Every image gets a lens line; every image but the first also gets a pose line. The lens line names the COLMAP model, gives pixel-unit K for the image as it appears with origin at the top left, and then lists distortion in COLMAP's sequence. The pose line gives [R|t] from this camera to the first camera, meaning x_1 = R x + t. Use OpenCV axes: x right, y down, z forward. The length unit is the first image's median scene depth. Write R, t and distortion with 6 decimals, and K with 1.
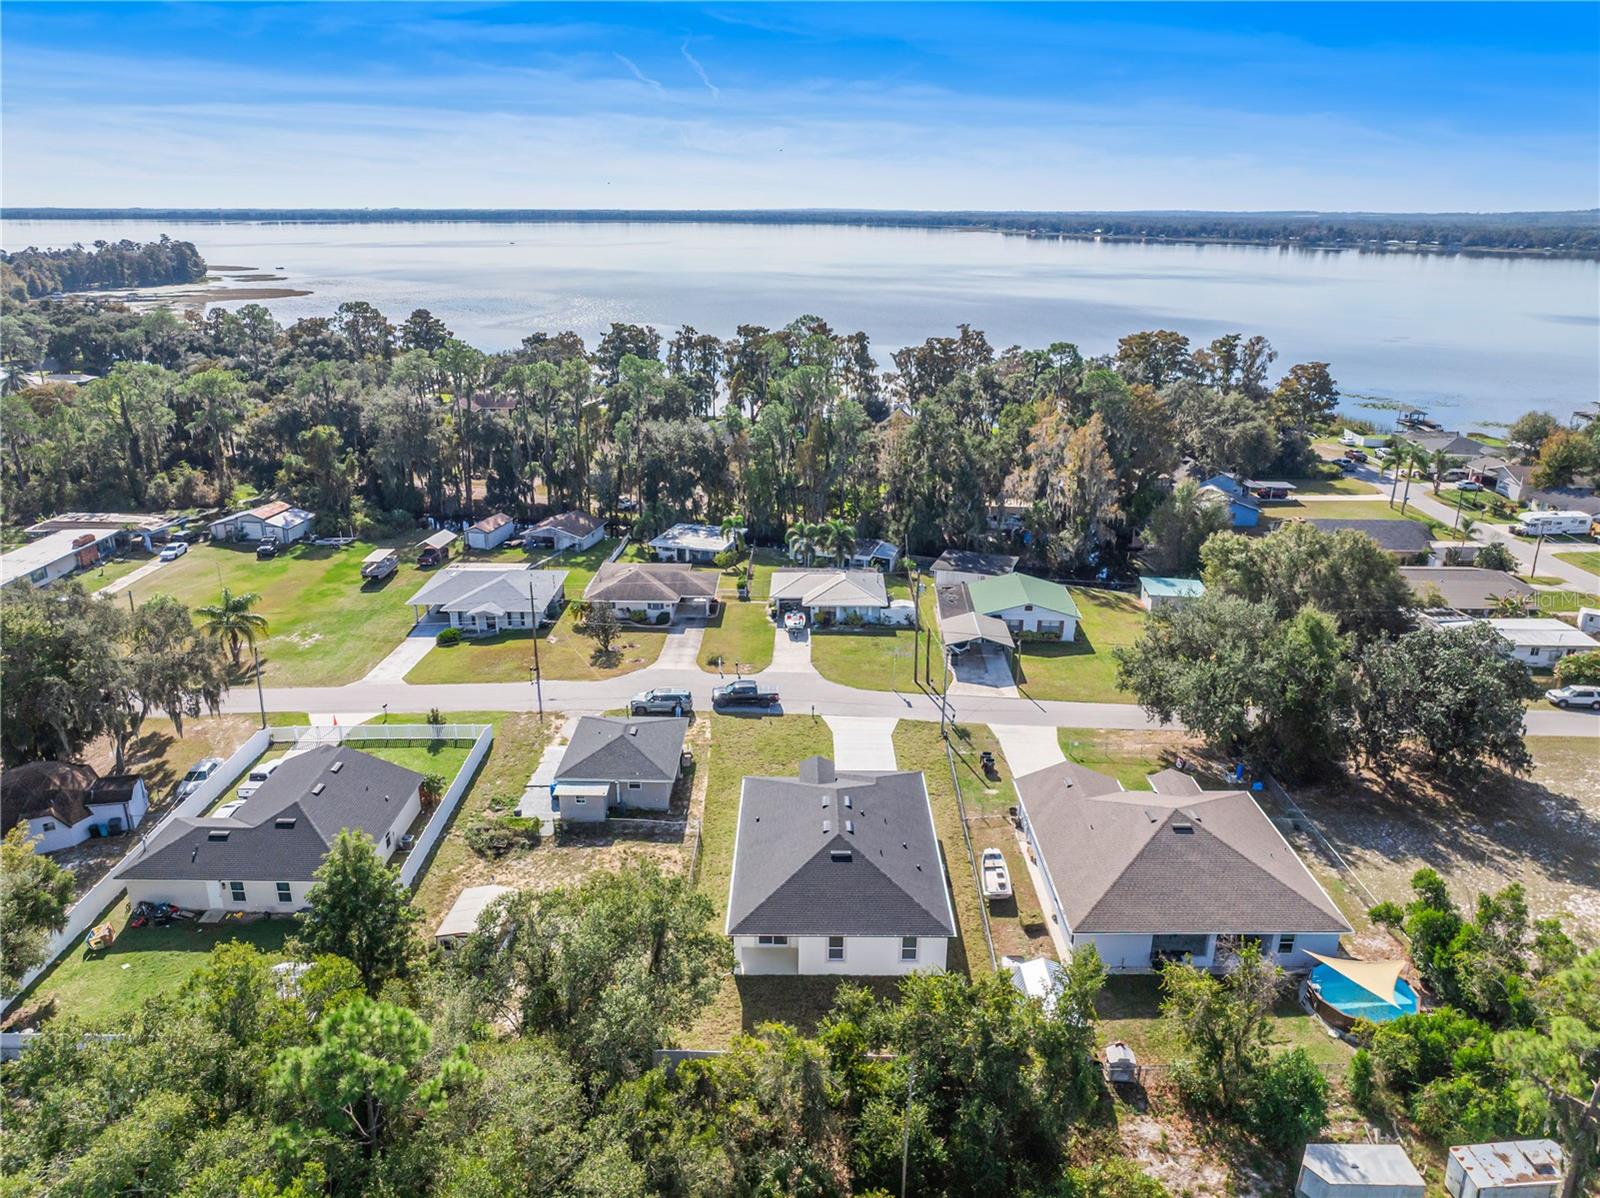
lens RADIAL K [[1119.2, 0, 802.7], [0, 1119.2, 593.0], [0, 0, 1]] dist [-0.006856, -0.001871]
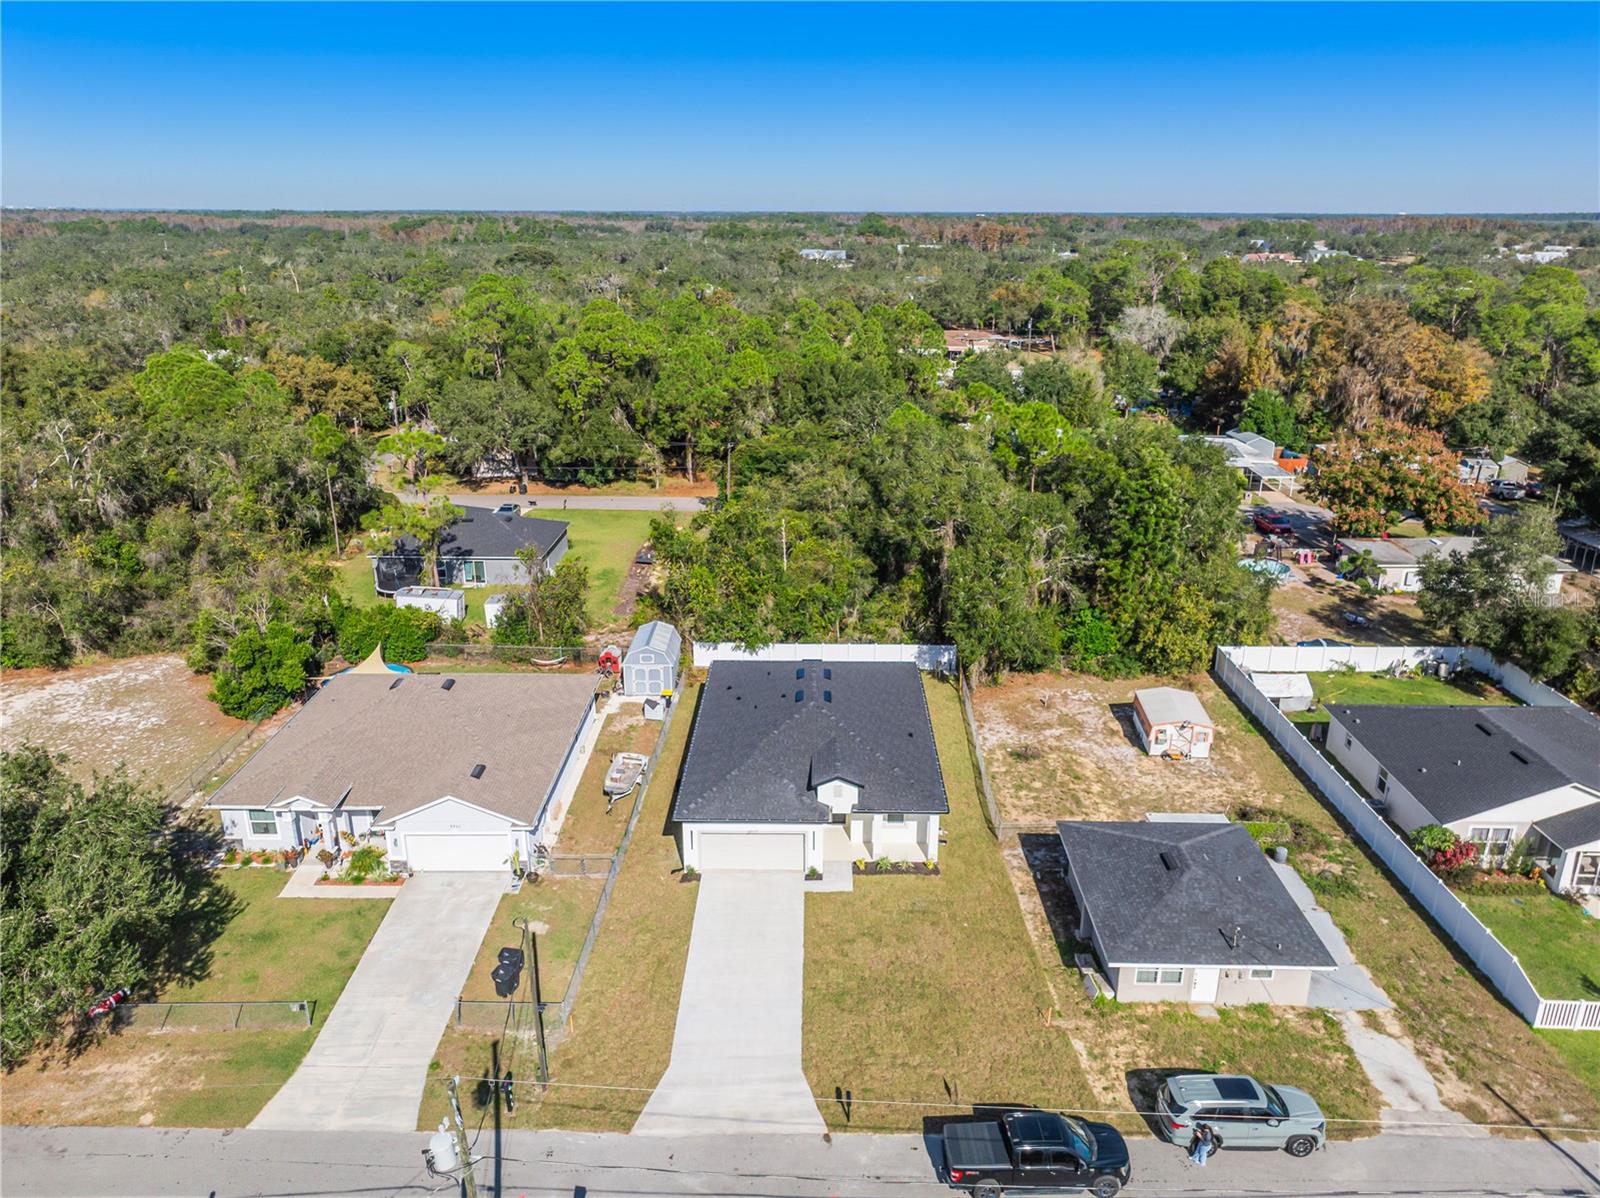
lens RADIAL K [[1119.2, 0, 802.7], [0, 1119.2, 593.0], [0, 0, 1]] dist [-0.006856, -0.001871]
pose [[-0.999900, -0.010598, 0.009407, 0.018858], [-0.002624, 0.790832, 0.612028, -0.229948], [-0.013926, 0.611942, -0.790780, 0.979994]]
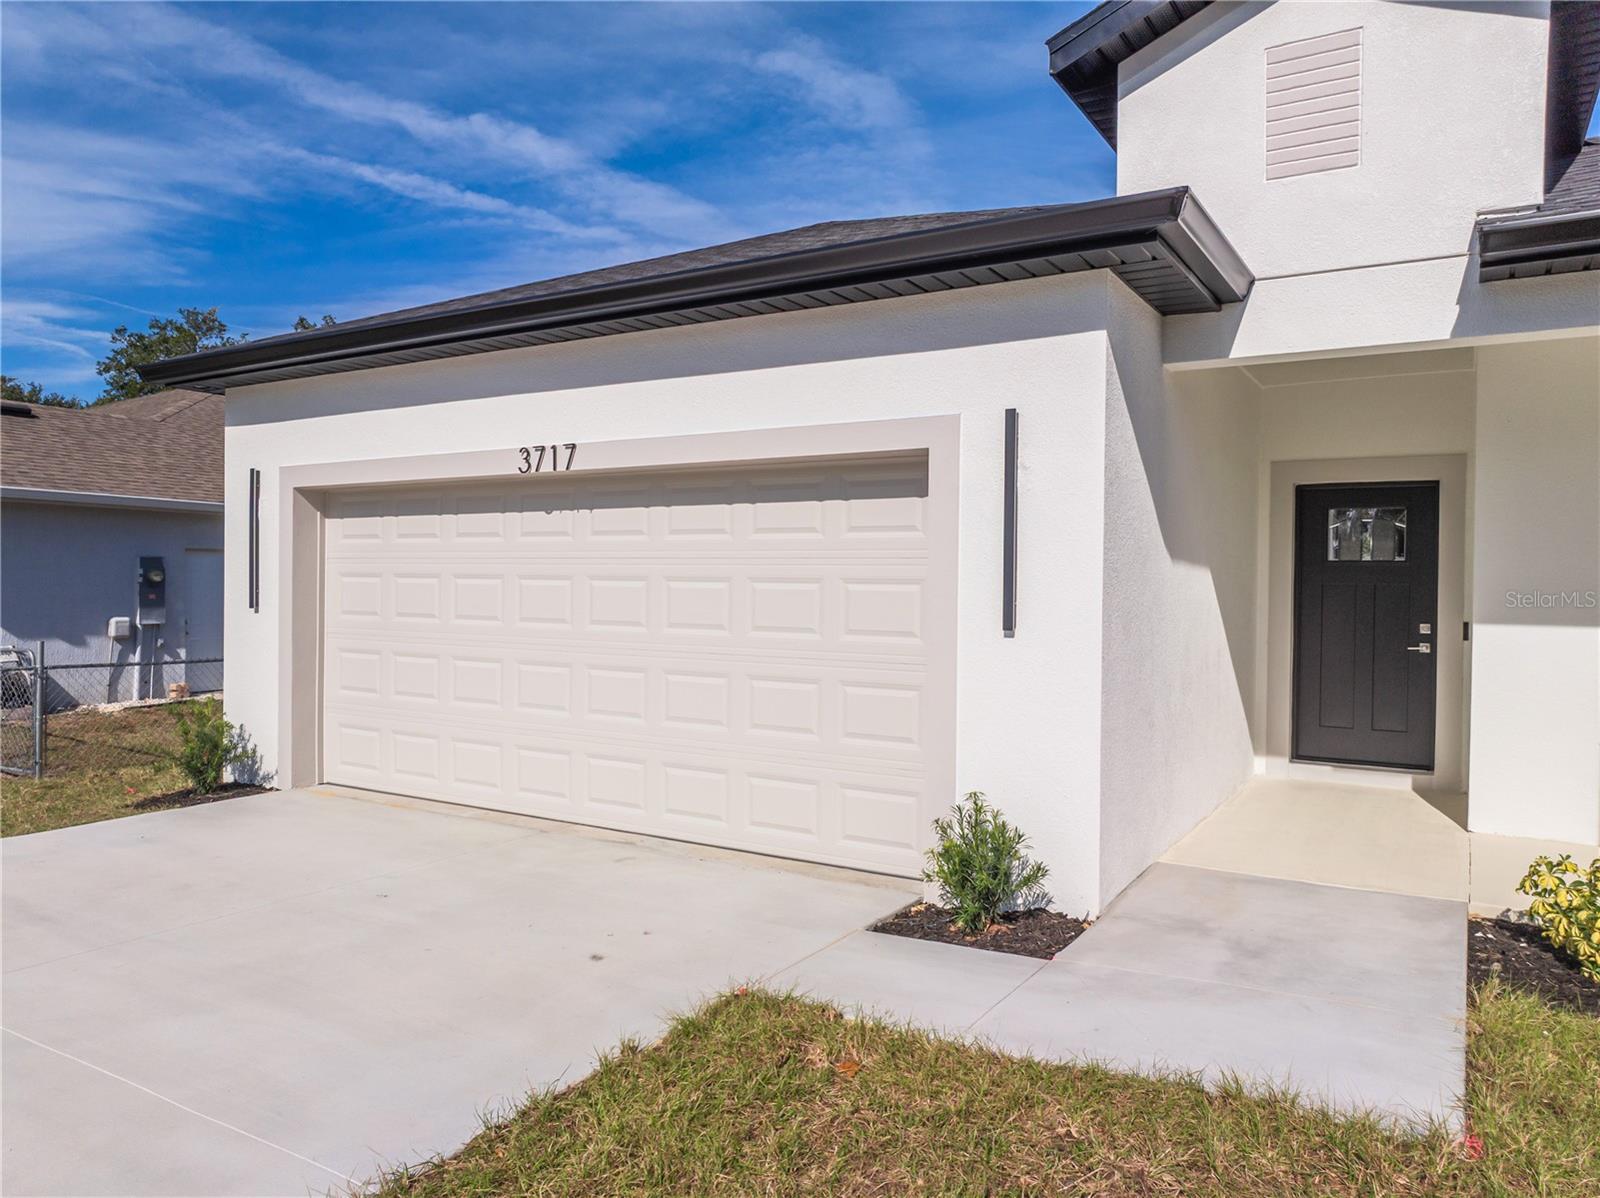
lens RADIAL K [[1119.2, 0, 802.7], [0, 1119.2, 593.0], [0, 0, 1]] dist [-0.006856, -0.001871]
pose [[-0.855771, -0.019024, 0.517005, 0.002174], [0.150118, 0.947198, 0.283337, 0.108672], [-0.495097, 0.320084, -0.807729, 0.728796]]
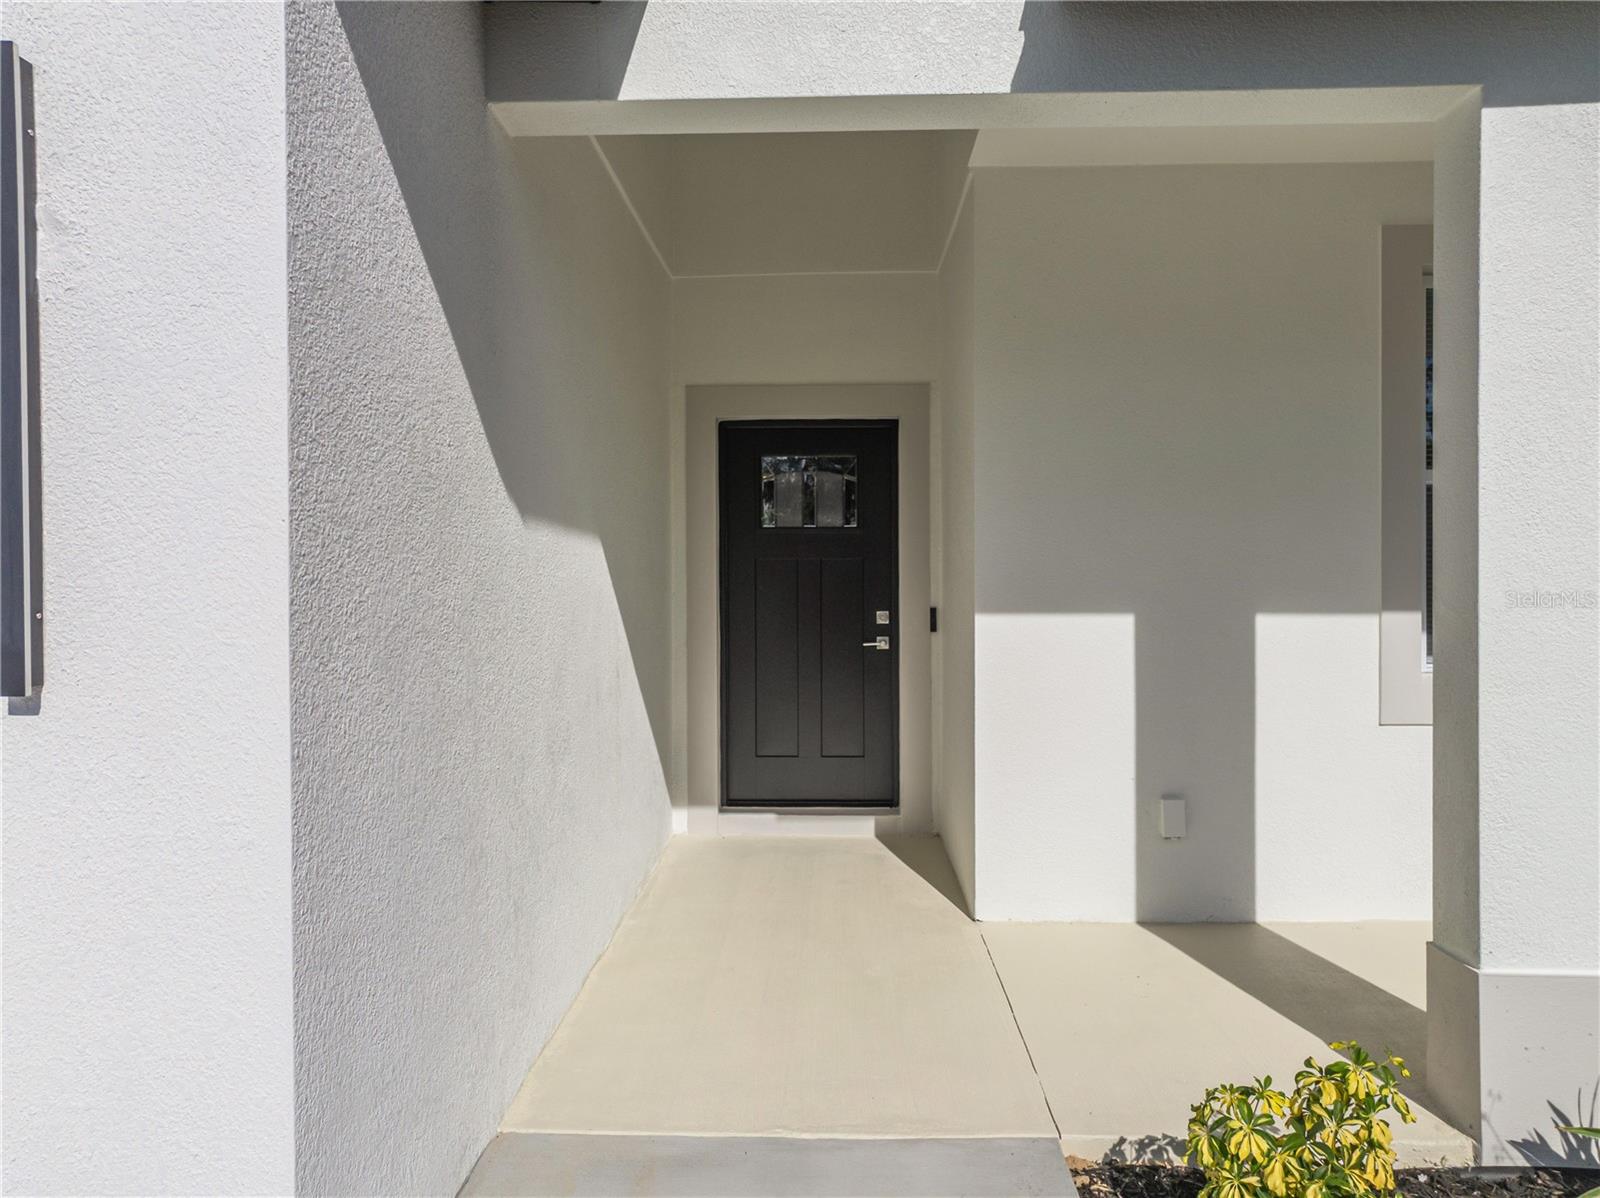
lens RADIAL K [[1110.5, 0, 833.8], [0, 1110.5, 574.6], [0, 0, 1]] dist [0.002939, 0.000691]
pose [[-0.999988, 0.000781, 0.004881, 0.006872], [0.002318, 0.946183, 0.323623, 0.117478], [-0.004366, 0.323631, -0.946173, 0.702989]]
